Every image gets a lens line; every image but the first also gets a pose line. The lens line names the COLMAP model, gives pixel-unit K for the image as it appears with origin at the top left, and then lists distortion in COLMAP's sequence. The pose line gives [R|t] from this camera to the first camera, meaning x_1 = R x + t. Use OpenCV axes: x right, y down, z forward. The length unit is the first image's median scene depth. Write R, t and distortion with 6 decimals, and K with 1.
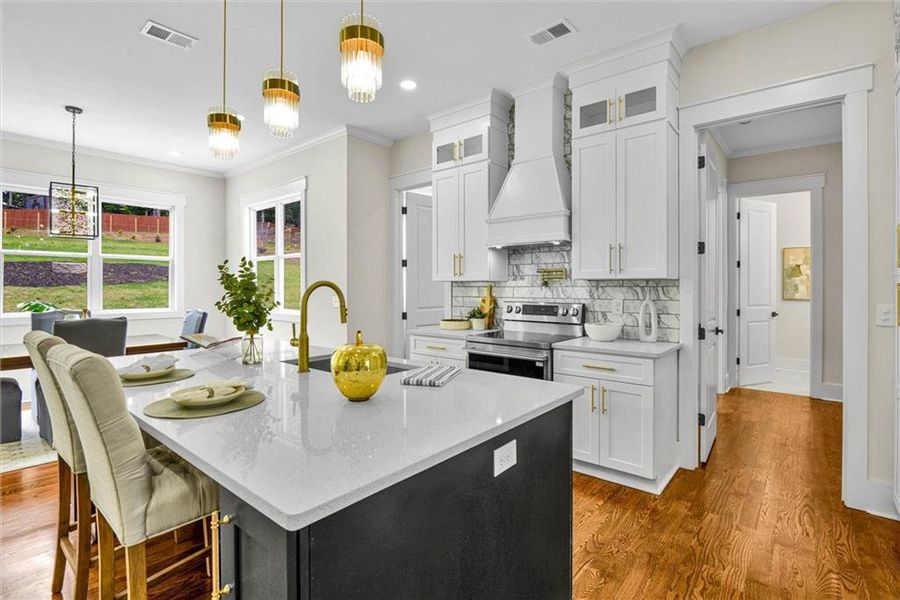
lens RADIAL K [[428.3, 0, 451.0], [0, 428.3, 293.2], [0, 0, 1]] dist [-0.010837, -0.001472]
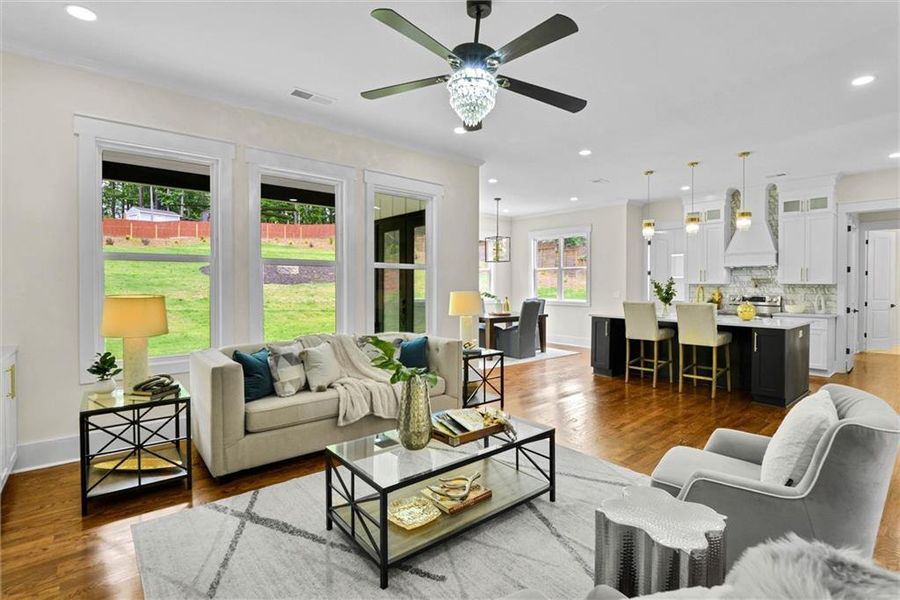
lens RADIAL K [[428.3, 0, 451.0], [0, 428.3, 293.2], [0, 0, 1]] dist [-0.010837, -0.001472]
pose [[0.985068, 0.007062, -0.172021, -0.900734], [-0.006117, 0.999963, 0.006024, 0.008938], [0.172057, -0.004881, 0.985075, -1.276588]]
